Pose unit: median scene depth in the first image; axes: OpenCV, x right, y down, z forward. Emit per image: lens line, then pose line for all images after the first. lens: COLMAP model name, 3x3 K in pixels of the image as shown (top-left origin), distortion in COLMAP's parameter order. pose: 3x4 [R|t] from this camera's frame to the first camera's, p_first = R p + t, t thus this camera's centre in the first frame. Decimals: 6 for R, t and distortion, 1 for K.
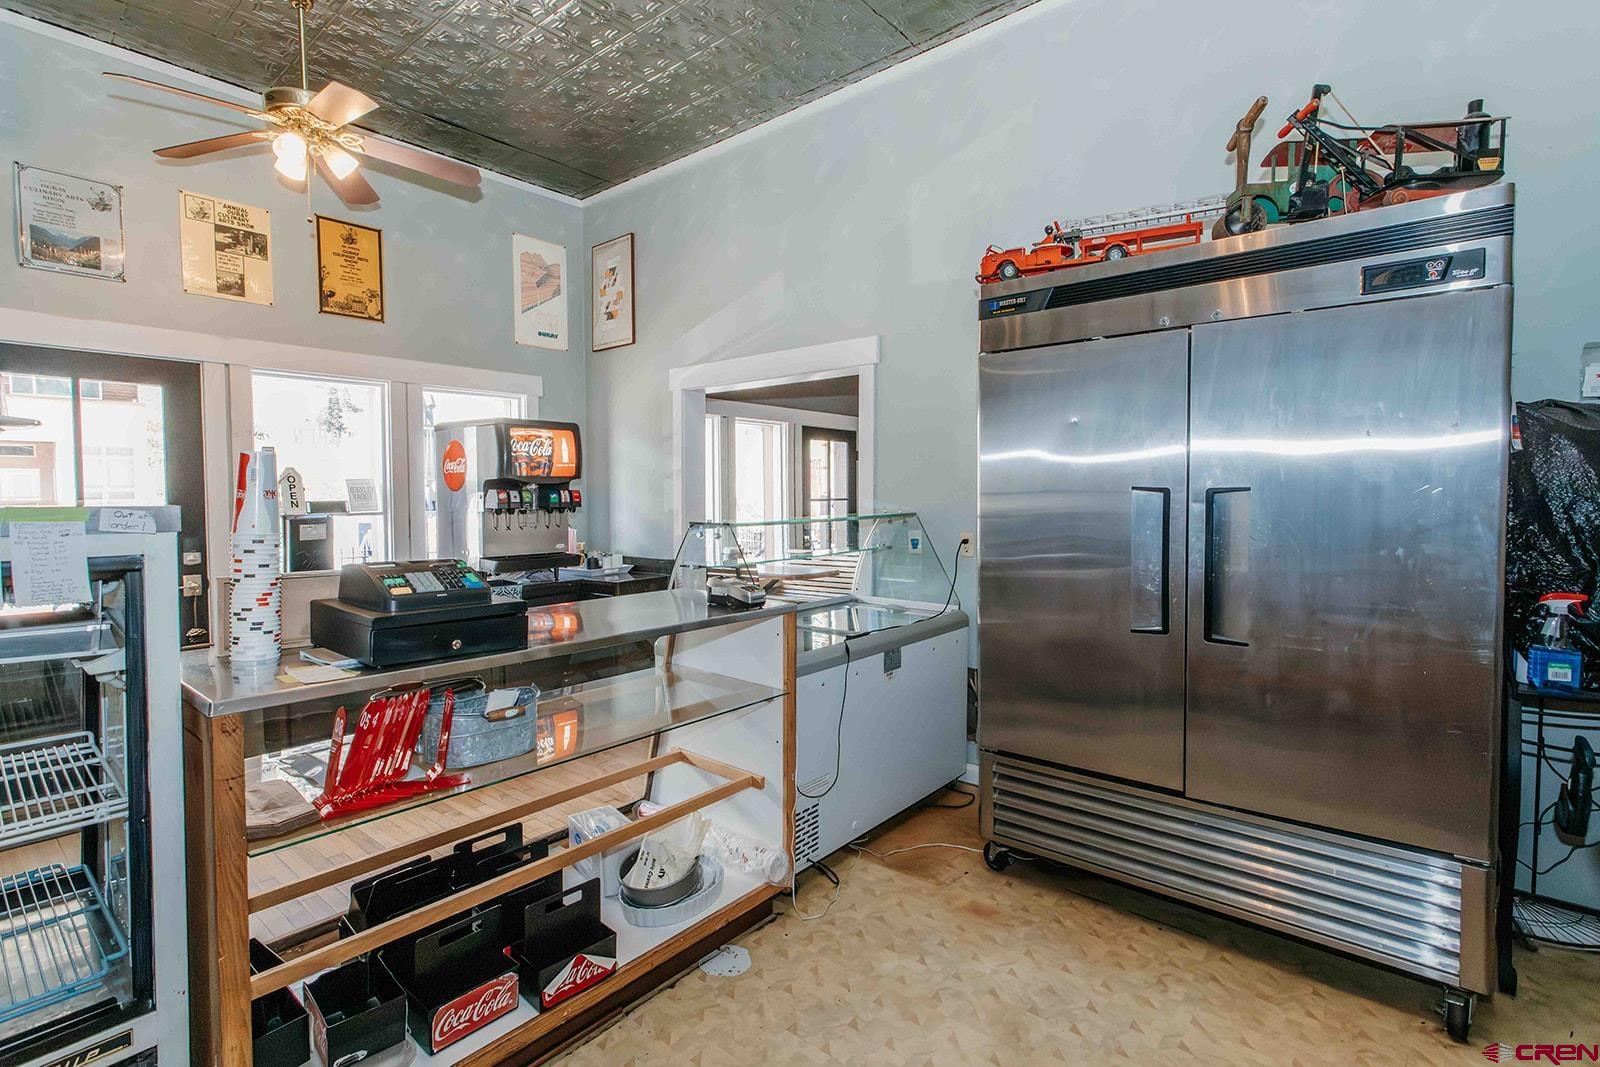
lens RADIAL K [[759.3, 0, 809.5], [0, 759.3, 524.6], [0, 0, 1]] dist [0.004385, -0.000102]
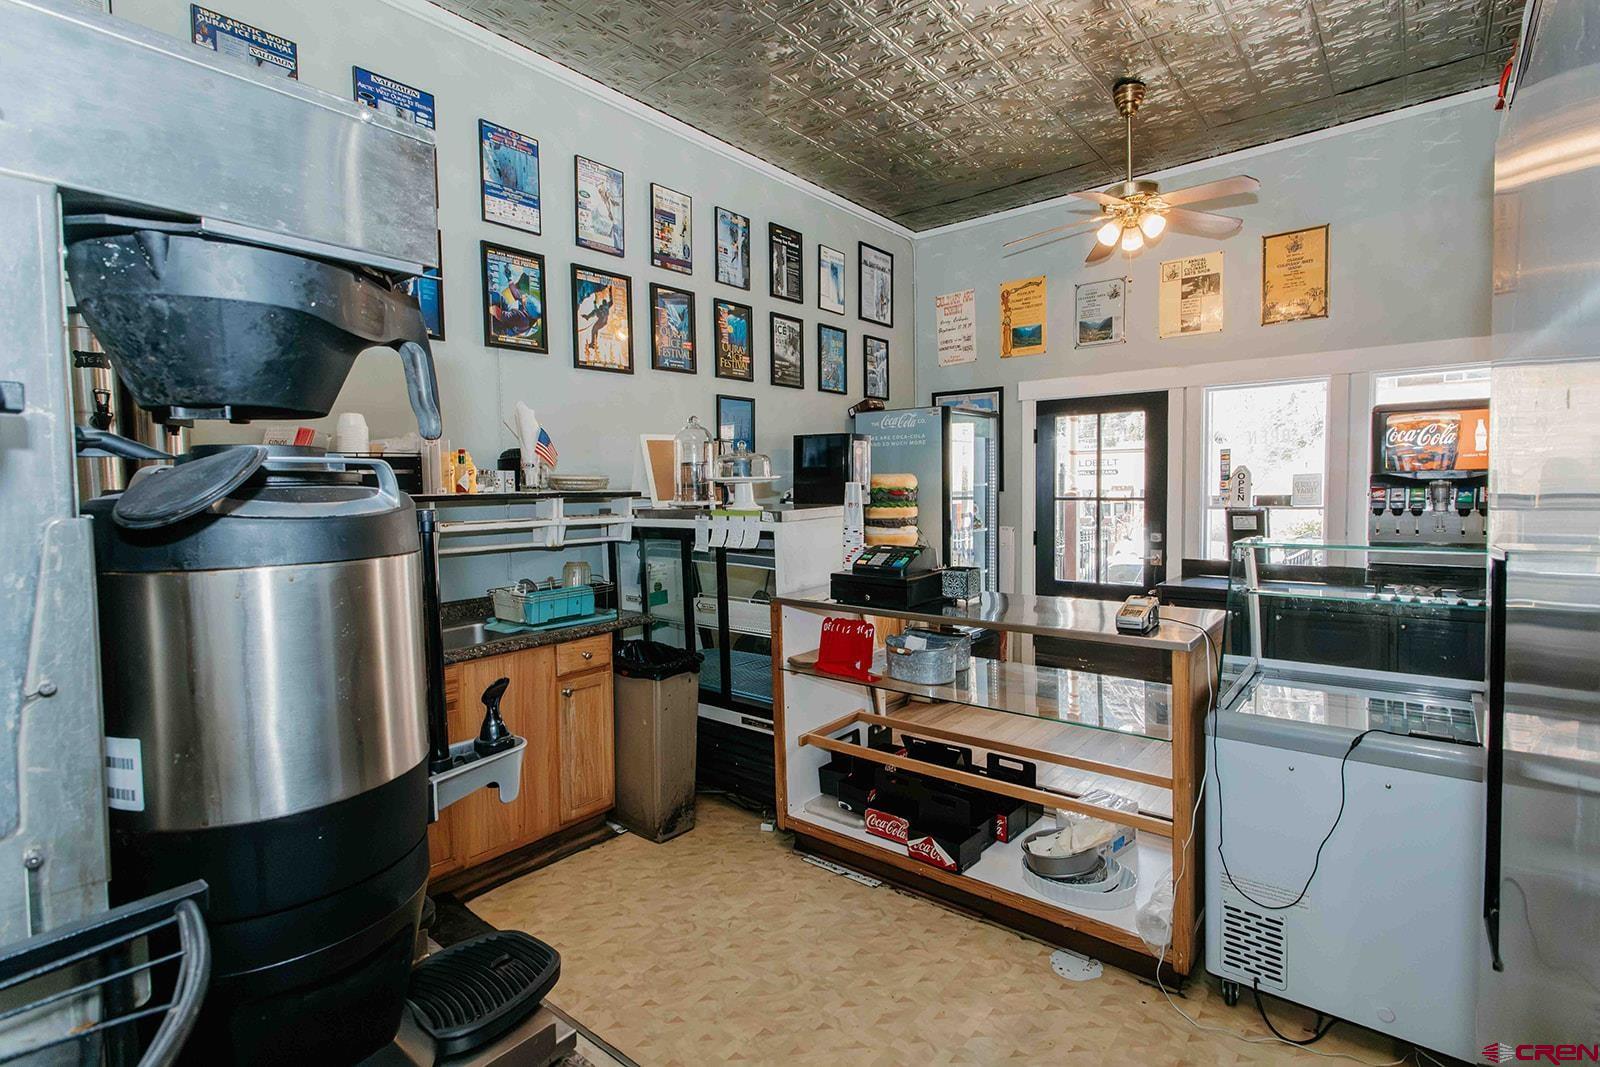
lens RADIAL K [[759.3, 0, 817.2], [0, 759.3, 526.6], [0, 0, 1]] dist [0.004385, -0.000102]
pose [[0.036428, 0.061383, -0.997449, 0.499517], [-0.023561, 0.997887, 0.060550, -0.041528], [0.999058, 0.021296, 0.037797, 0.345144]]
